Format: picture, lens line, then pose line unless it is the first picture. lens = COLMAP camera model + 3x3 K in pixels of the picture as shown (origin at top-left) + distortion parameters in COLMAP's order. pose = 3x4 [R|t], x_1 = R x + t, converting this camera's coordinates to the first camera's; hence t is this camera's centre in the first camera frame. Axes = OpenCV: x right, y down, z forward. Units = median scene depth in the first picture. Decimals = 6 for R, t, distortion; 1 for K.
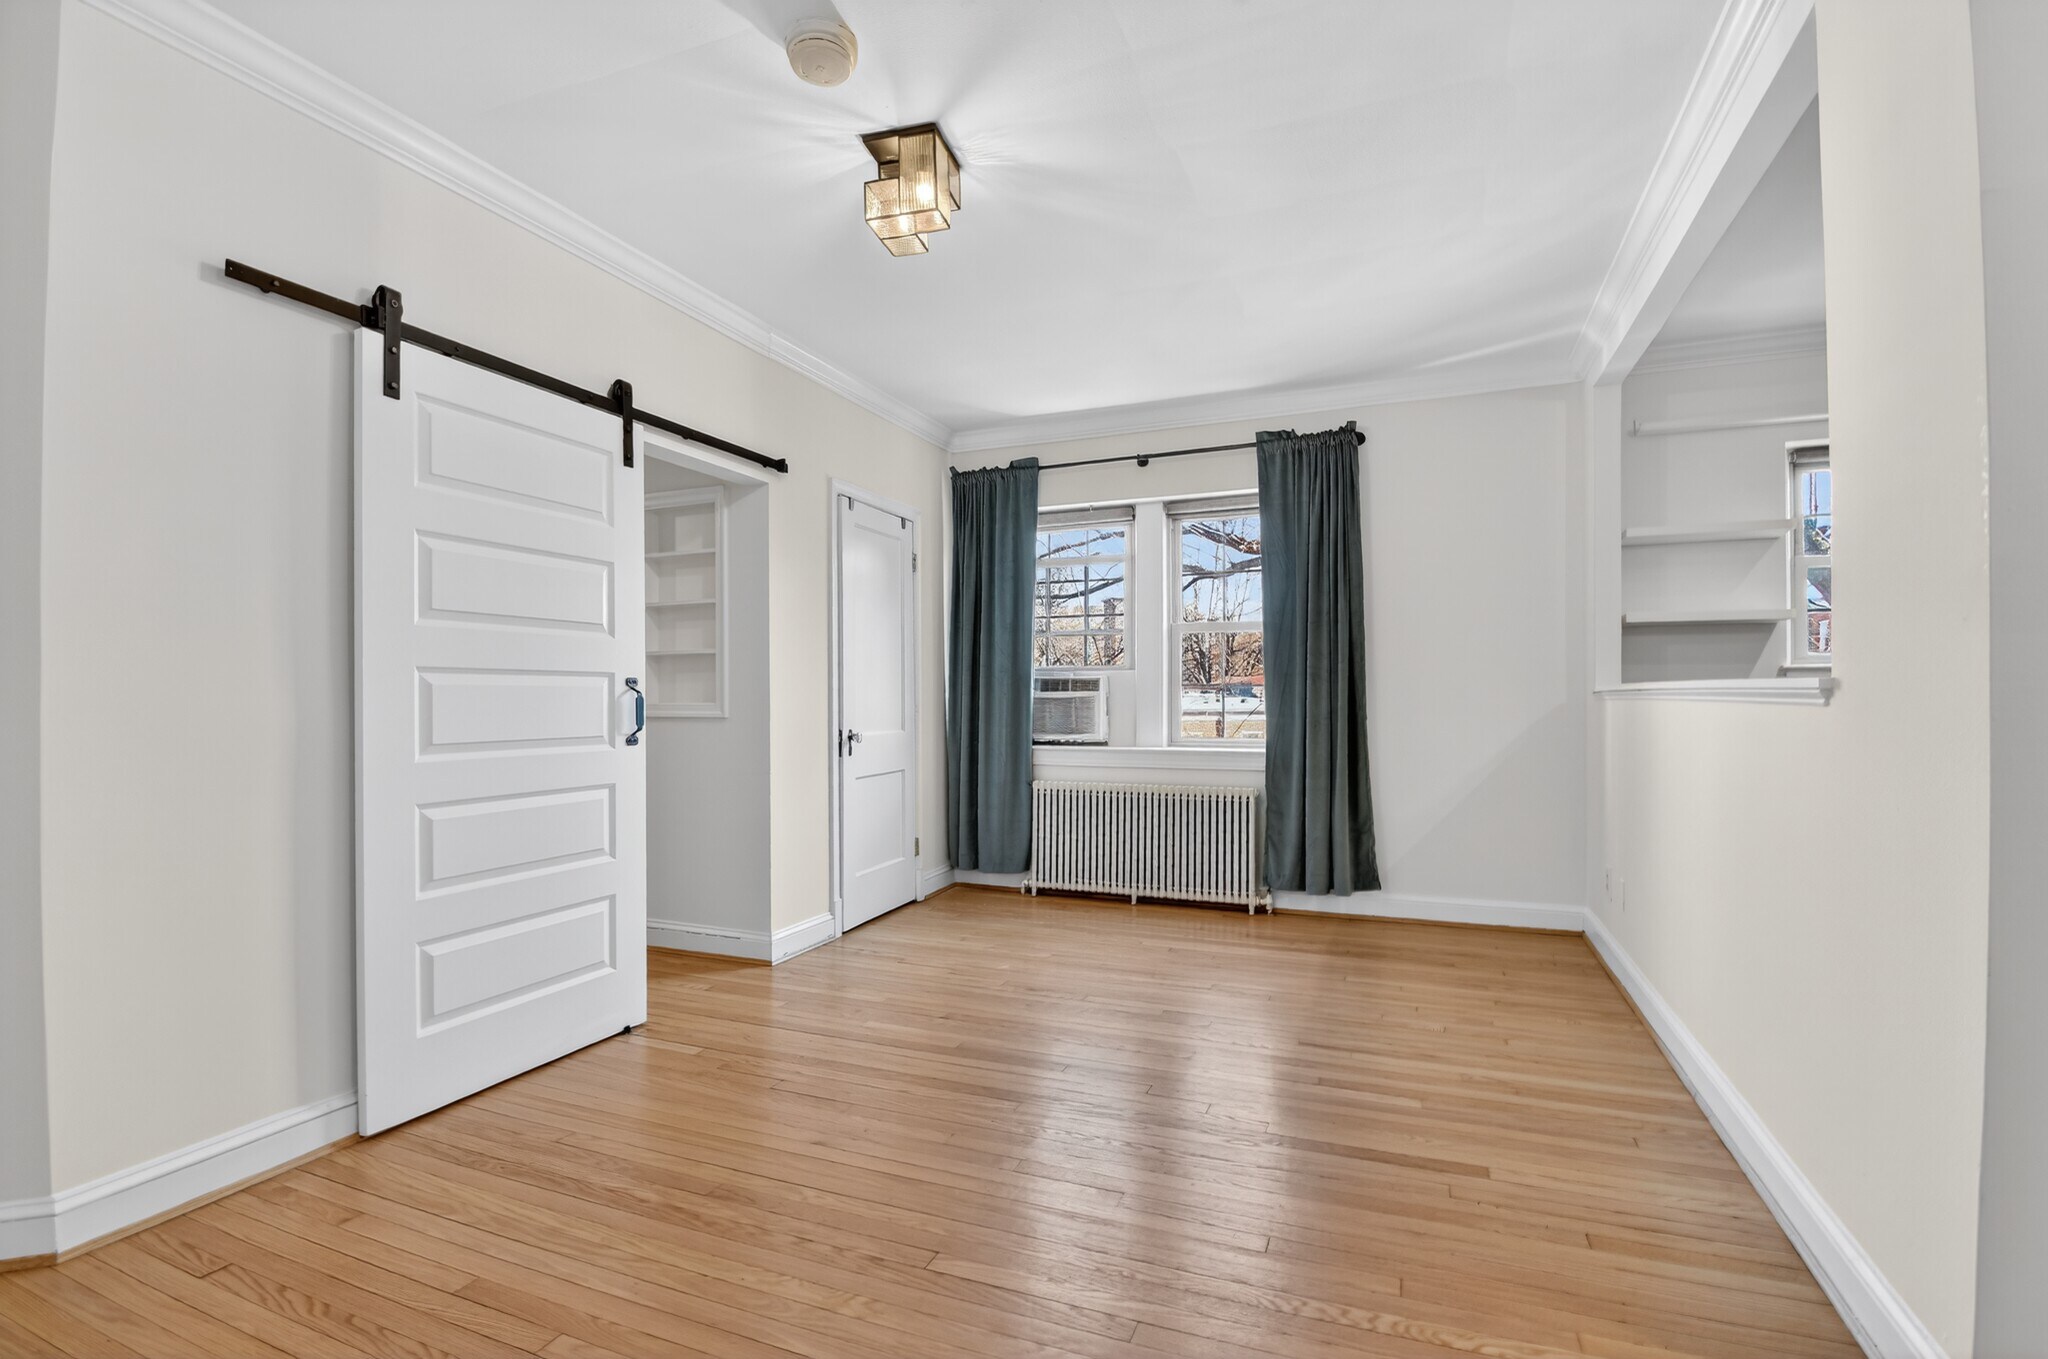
lens RADIAL K [[916.6, 0, 1034.6], [0, 916.6, 689.2], [0, 0, 1]] dist [-0.002312, -0.000634]
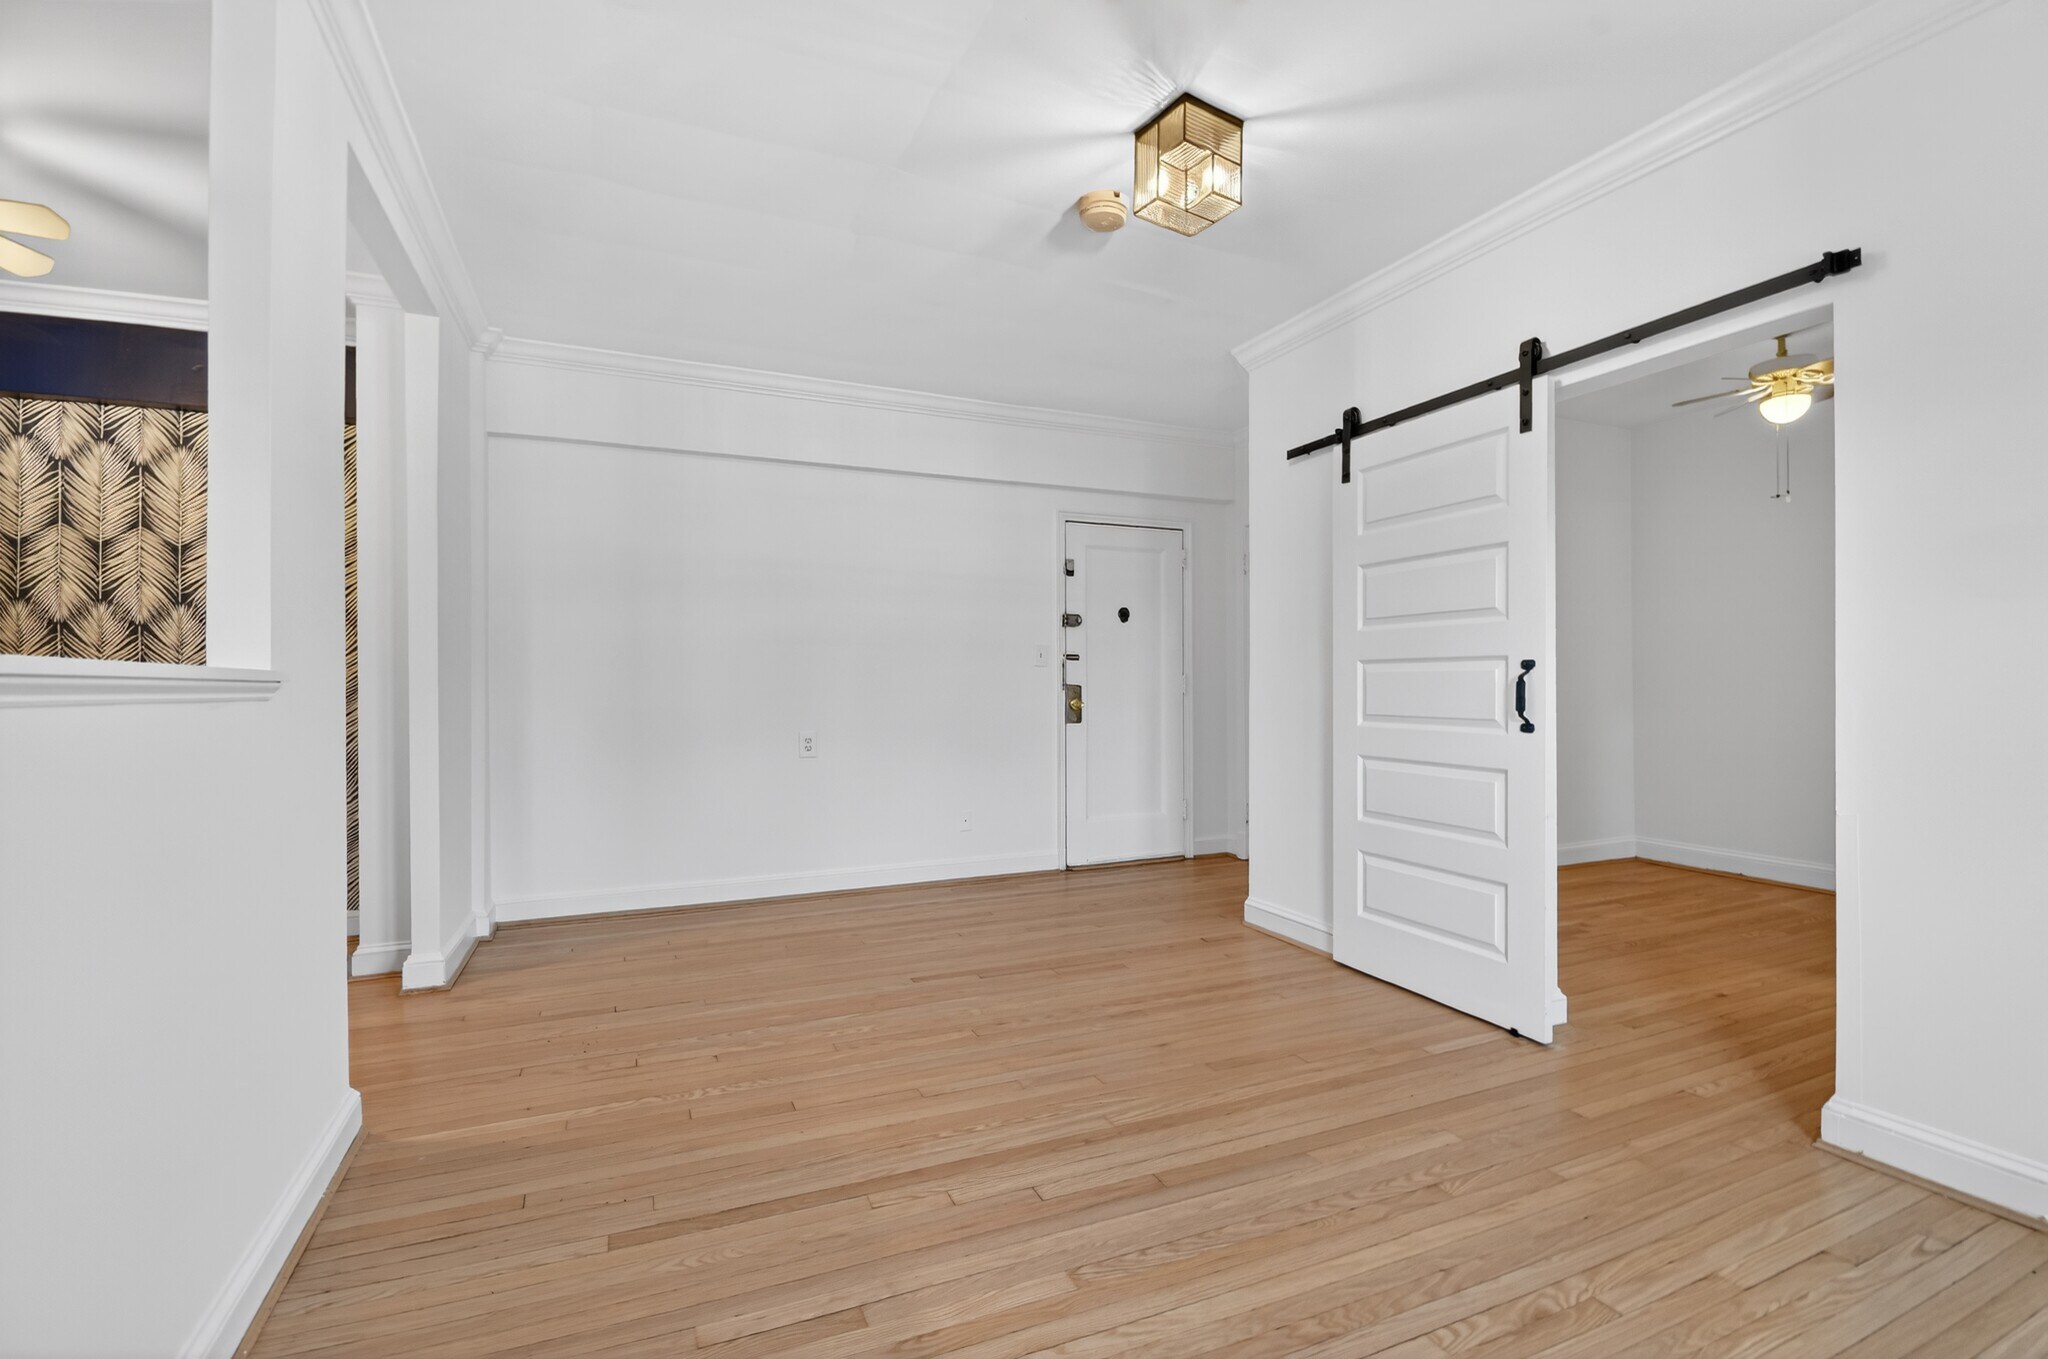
lens RADIAL K [[916.6, 0, 1037.0], [0, 916.6, 678.7], [0, 0, 1]] dist [-0.002312, -0.000634]
pose [[-0.686816, 0.001005, -0.726831, 0.720411], [0.009576, 0.999925, -0.007666, 0.011489], [0.726768, -0.012225, -0.686774, 1.611562]]
